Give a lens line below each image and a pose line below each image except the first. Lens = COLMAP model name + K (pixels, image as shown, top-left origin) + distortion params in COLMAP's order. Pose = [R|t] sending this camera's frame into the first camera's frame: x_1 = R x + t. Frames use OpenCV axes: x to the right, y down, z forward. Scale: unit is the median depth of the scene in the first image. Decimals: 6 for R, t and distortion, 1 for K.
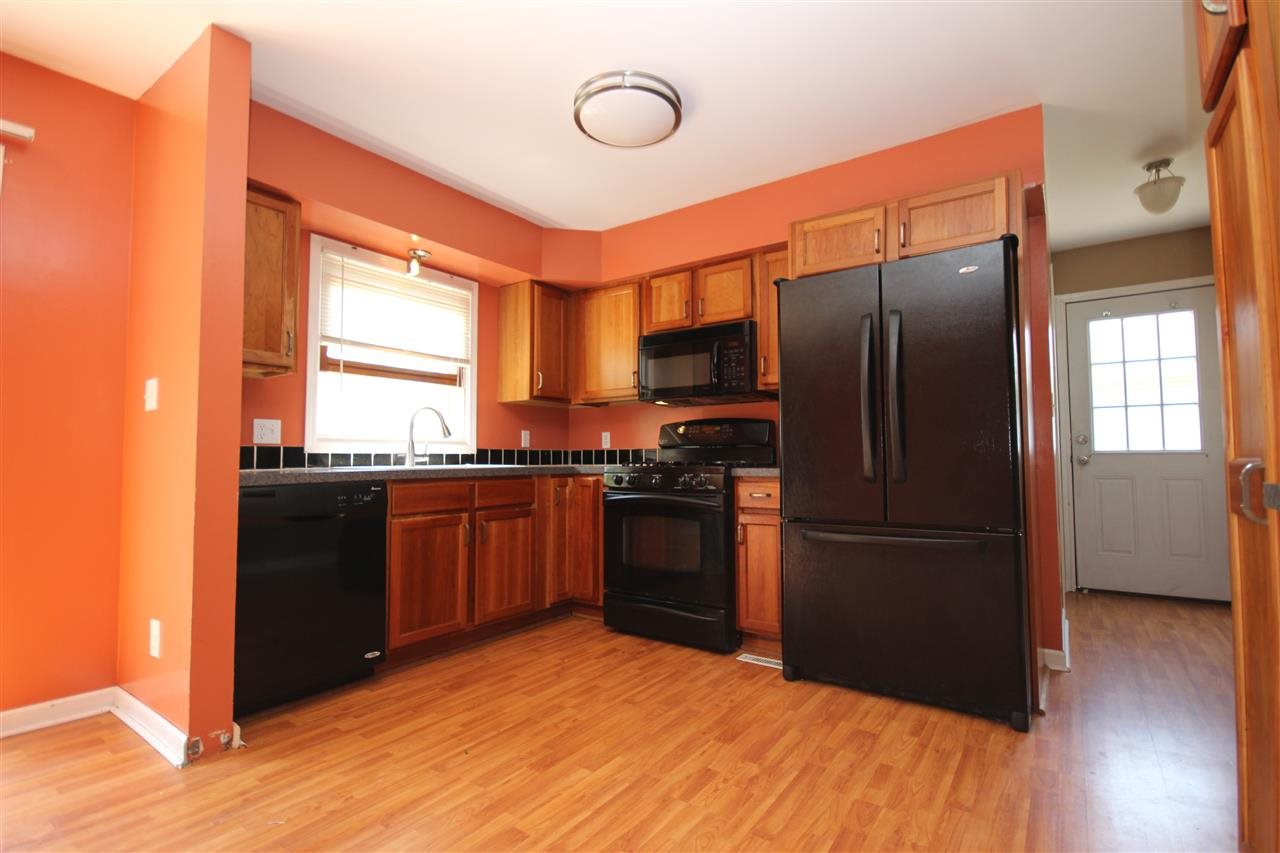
lens RADIAL K [[590.4, 0, 651.8], [0, 590.4, 431.4], [0, 0, 1]] dist [0.004291, -0.007708]
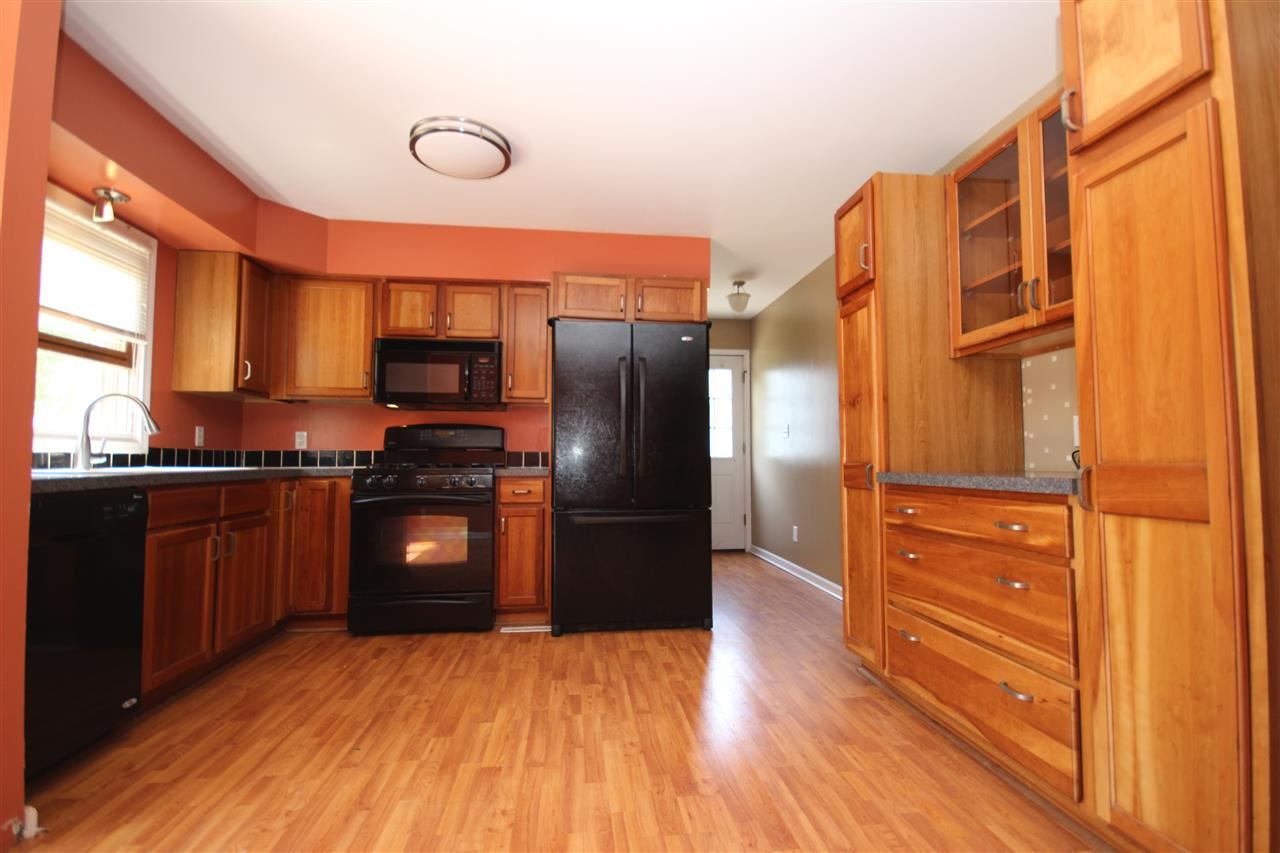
lens RADIAL K [[590.4, 0, 651.8], [0, 590.4, 431.4], [0, 0, 1]] dist [0.004291, -0.007708]
pose [[0.736256, 0.037630, 0.675656, -0.445518], [-0.034204, 0.999246, -0.018380, -0.001098], [-0.675838, -0.009578, 0.736988, -0.060575]]
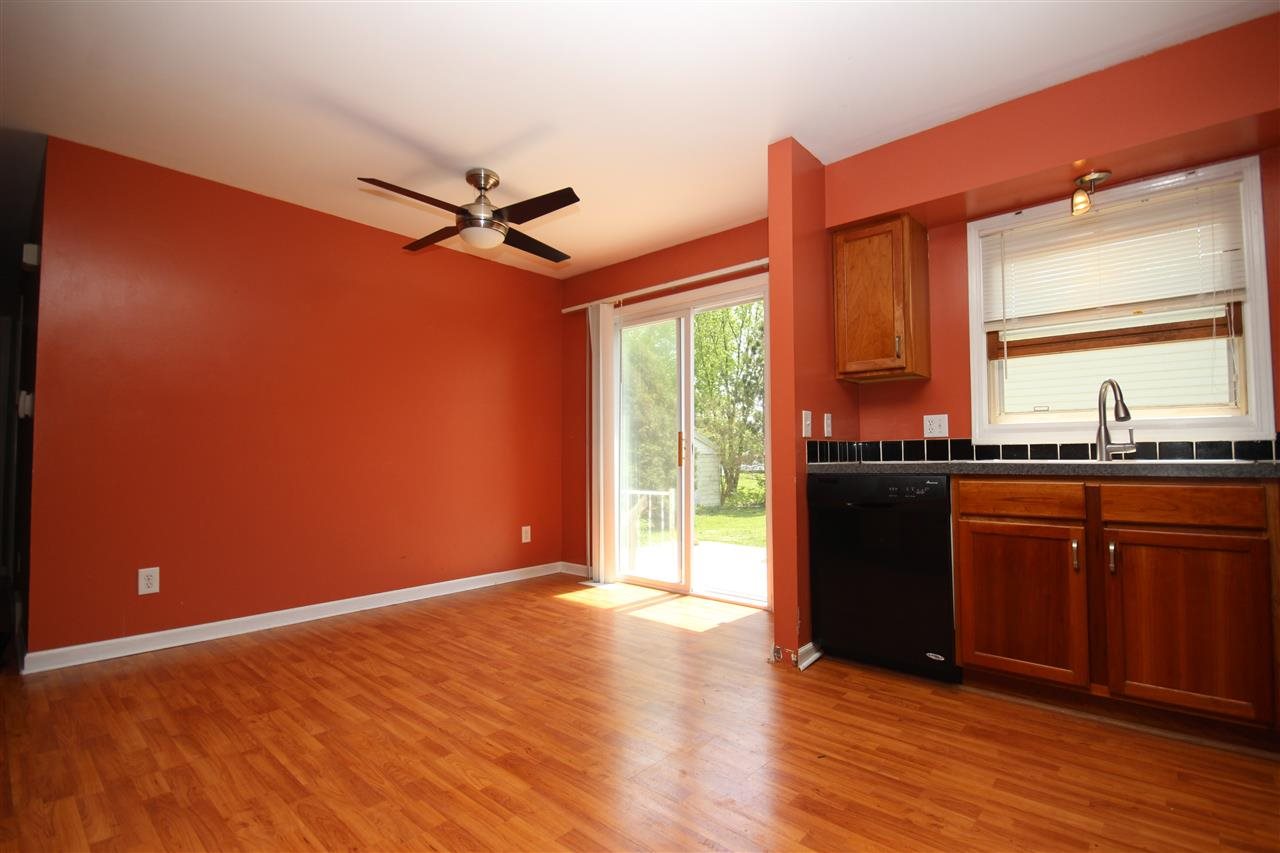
lens RADIAL K [[590.4, 0, 651.8], [0, 590.4, 431.4], [0, 0, 1]] dist [0.004291, -0.007708]
pose [[-0.111484, -0.035498, -0.993132, 0.473930], [0.052773, 0.997740, -0.041587, 0.027329], [0.992364, -0.057047, -0.109358, 0.591230]]
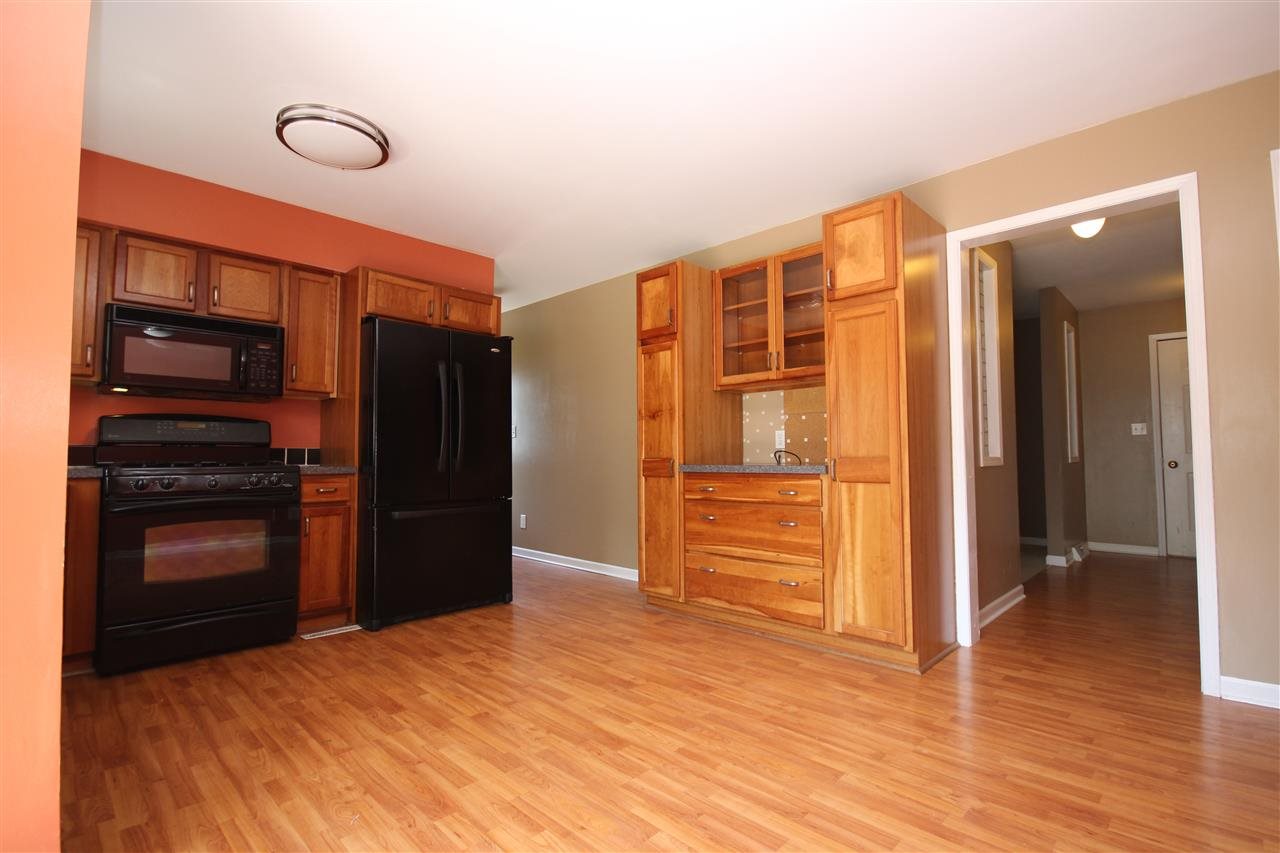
lens RADIAL K [[590.4, 0, 651.8], [0, 590.4, 431.4], [0, 0, 1]] dist [0.004291, -0.007708]
pose [[0.156453, 0.047119, 0.986561, -0.873231], [-0.043322, 0.998227, -0.040806, 0.013578], [-0.986735, -0.036356, 0.158217, 0.202711]]
